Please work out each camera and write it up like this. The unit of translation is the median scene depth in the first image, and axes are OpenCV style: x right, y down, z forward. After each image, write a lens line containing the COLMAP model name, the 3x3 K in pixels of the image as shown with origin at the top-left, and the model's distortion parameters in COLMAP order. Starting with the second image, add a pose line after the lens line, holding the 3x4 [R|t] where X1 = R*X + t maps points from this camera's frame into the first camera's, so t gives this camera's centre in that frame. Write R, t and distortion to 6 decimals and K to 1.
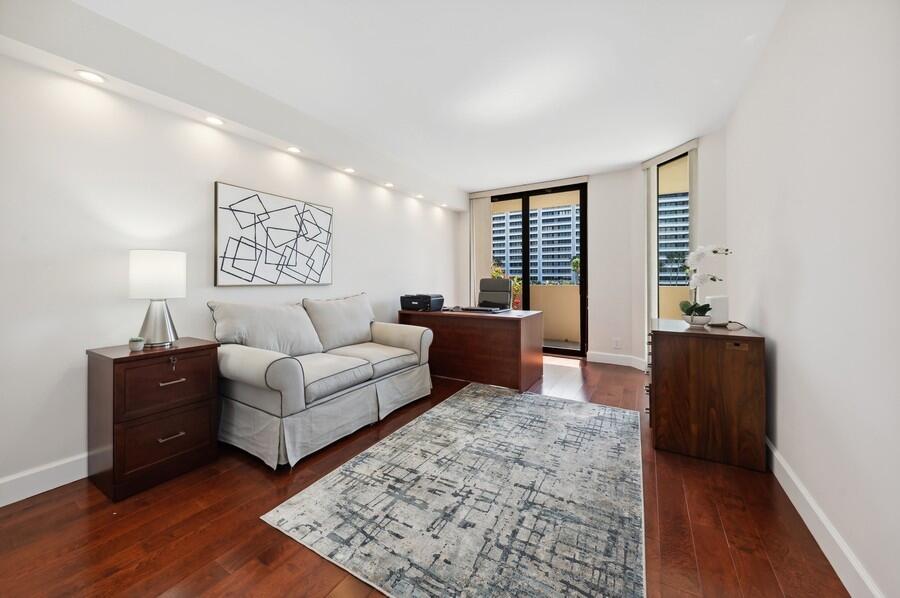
lens RADIAL K [[341.7, 0, 447.6], [0, 341.7, 271.7], [0, 0, 1]] dist [0.001166, 0.000029]
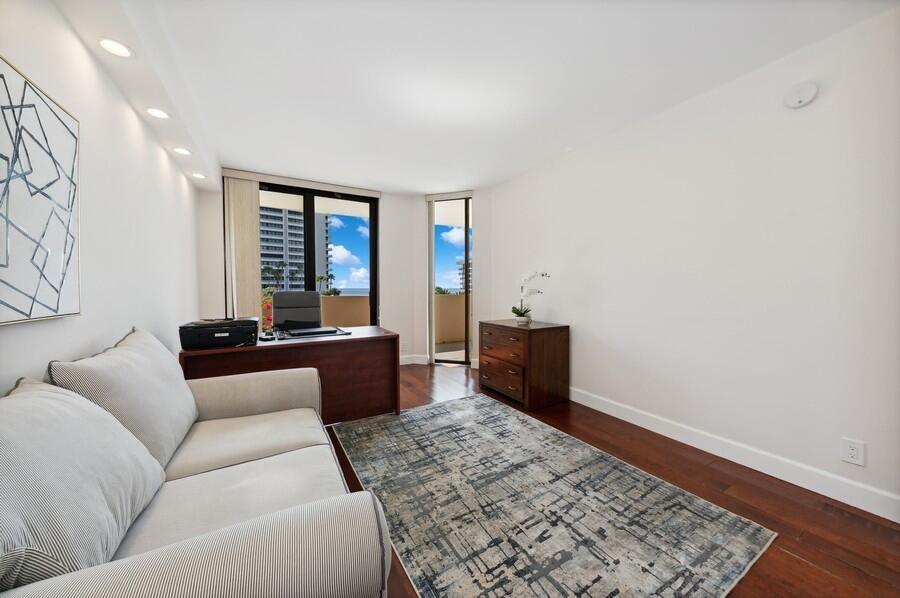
lens RADIAL K [[320.2, 0, 452.9], [0, 320.2, 287.1], [0, 0, 1]] dist [-0.000261, -0.000272]
pose [[0.465197, -0.003544, 0.885200, -0.629997], [-0.019126, 0.999718, 0.014054, -0.011144], [-0.885001, -0.023468, 0.464998, 0.595926]]
